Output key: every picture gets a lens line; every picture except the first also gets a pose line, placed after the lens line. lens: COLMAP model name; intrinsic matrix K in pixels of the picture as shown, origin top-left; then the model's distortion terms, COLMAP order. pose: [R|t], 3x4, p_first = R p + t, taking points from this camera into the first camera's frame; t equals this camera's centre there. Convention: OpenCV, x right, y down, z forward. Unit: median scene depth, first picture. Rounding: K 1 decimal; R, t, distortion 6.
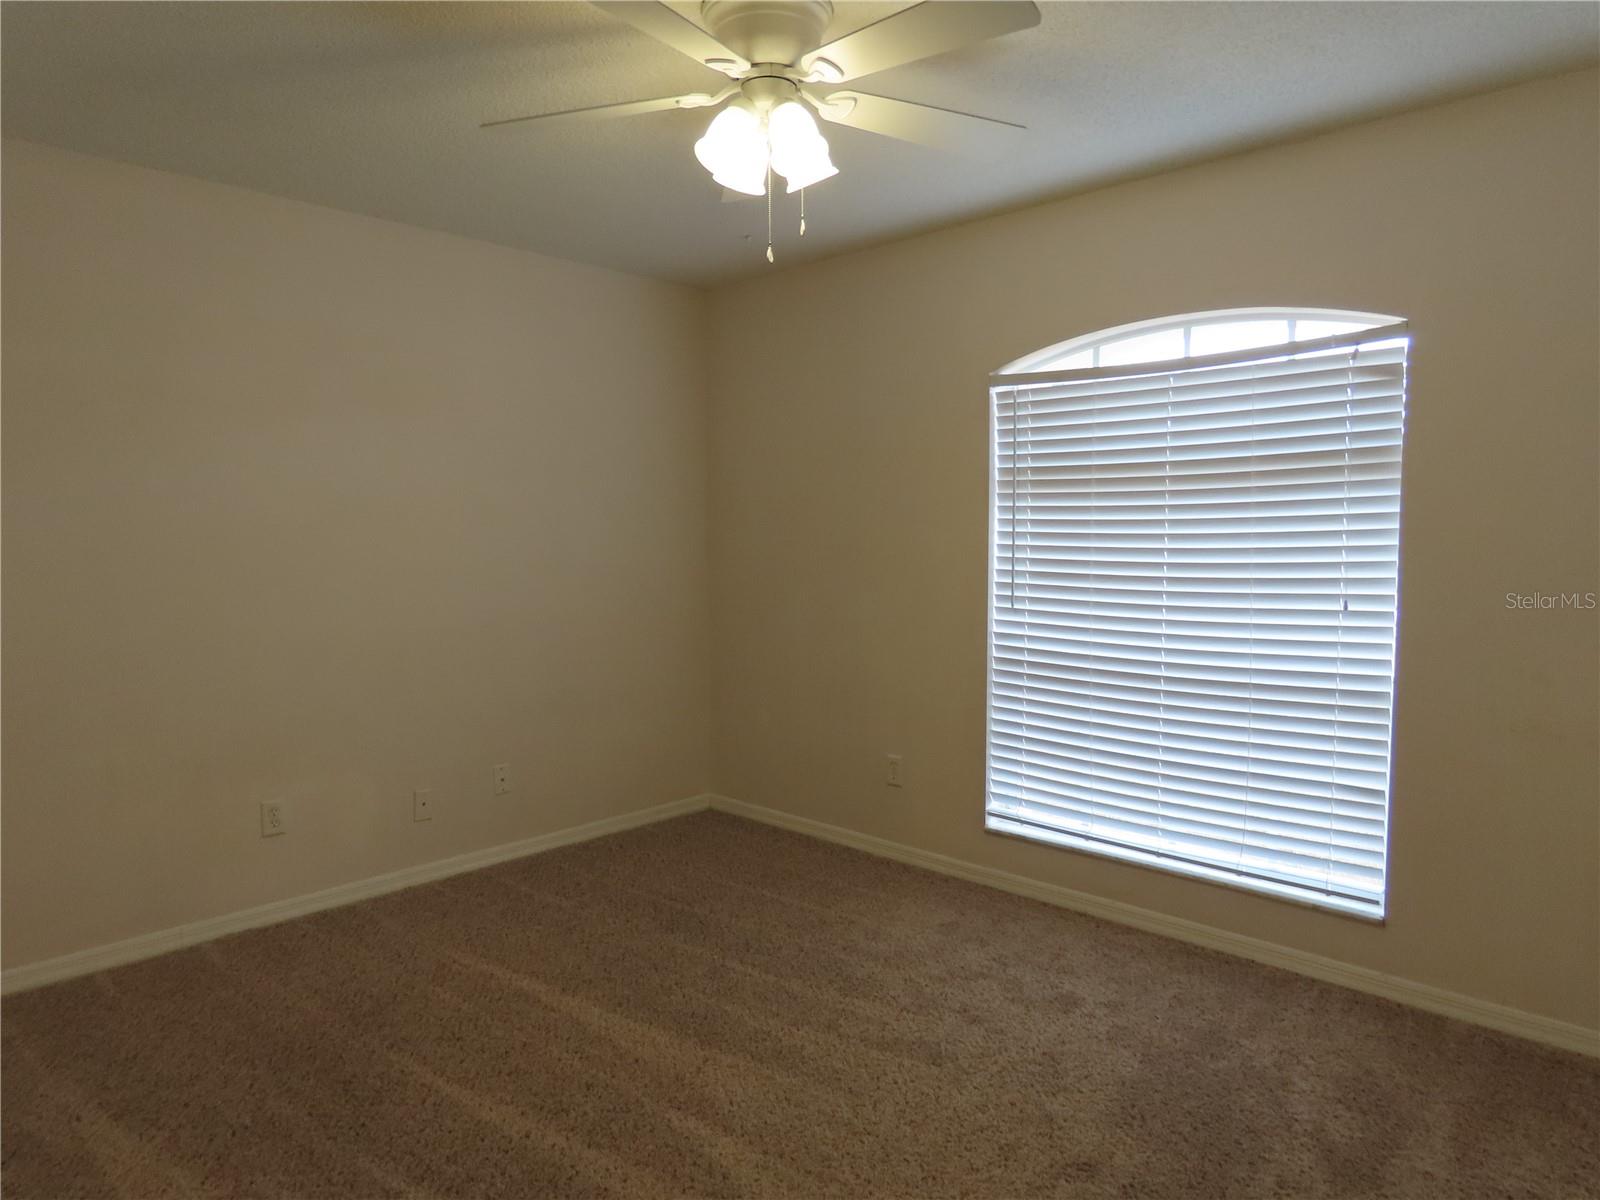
lens RADIAL K [[1007.7, 0, 803.6], [0, 1007.7, 596.5], [0, 0, 1]] dist [-0.007823, 0.000026]
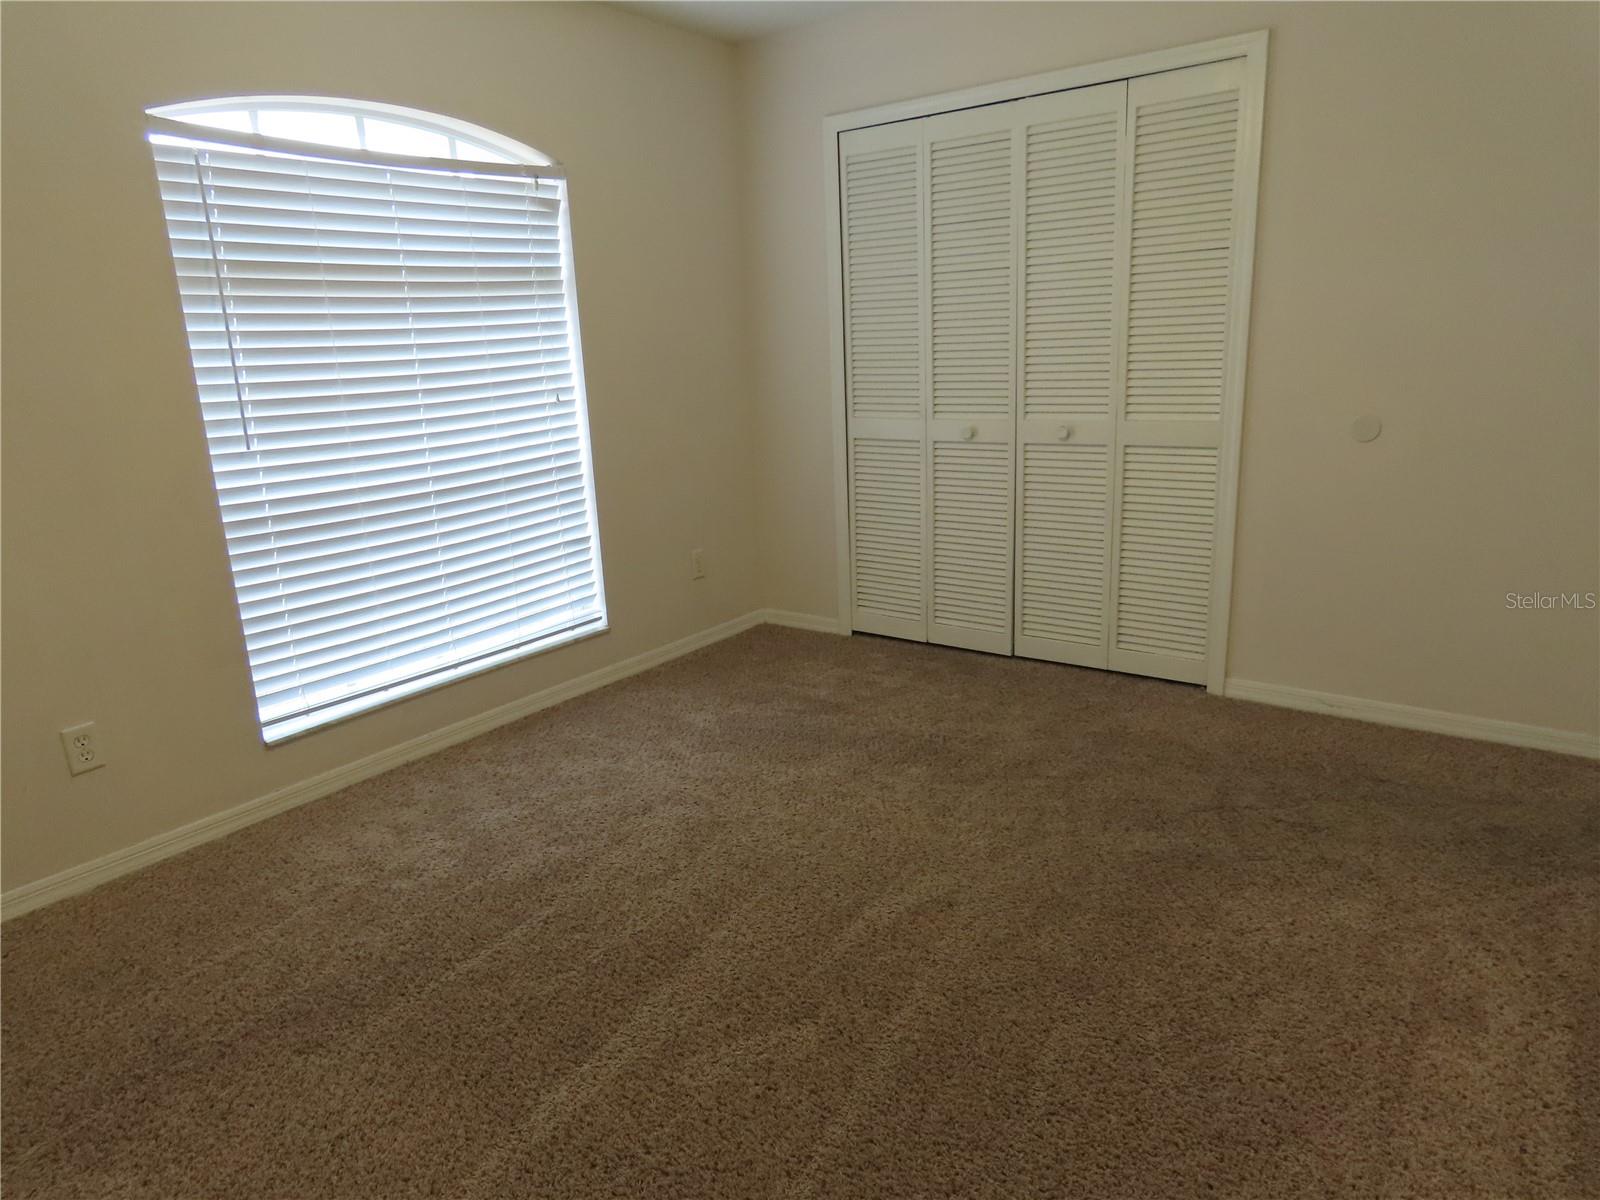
lens RADIAL K [[1007.7, 0, 803.6], [0, 1007.7, 596.5], [0, 0, 1]] dist [-0.007823, 0.000026]
pose [[-0.122397, -0.243304, 0.962197, -0.677751], [0.105520, 0.960801, 0.256374, -0.037801], [-0.986856, 0.132910, -0.091925, 0.756776]]
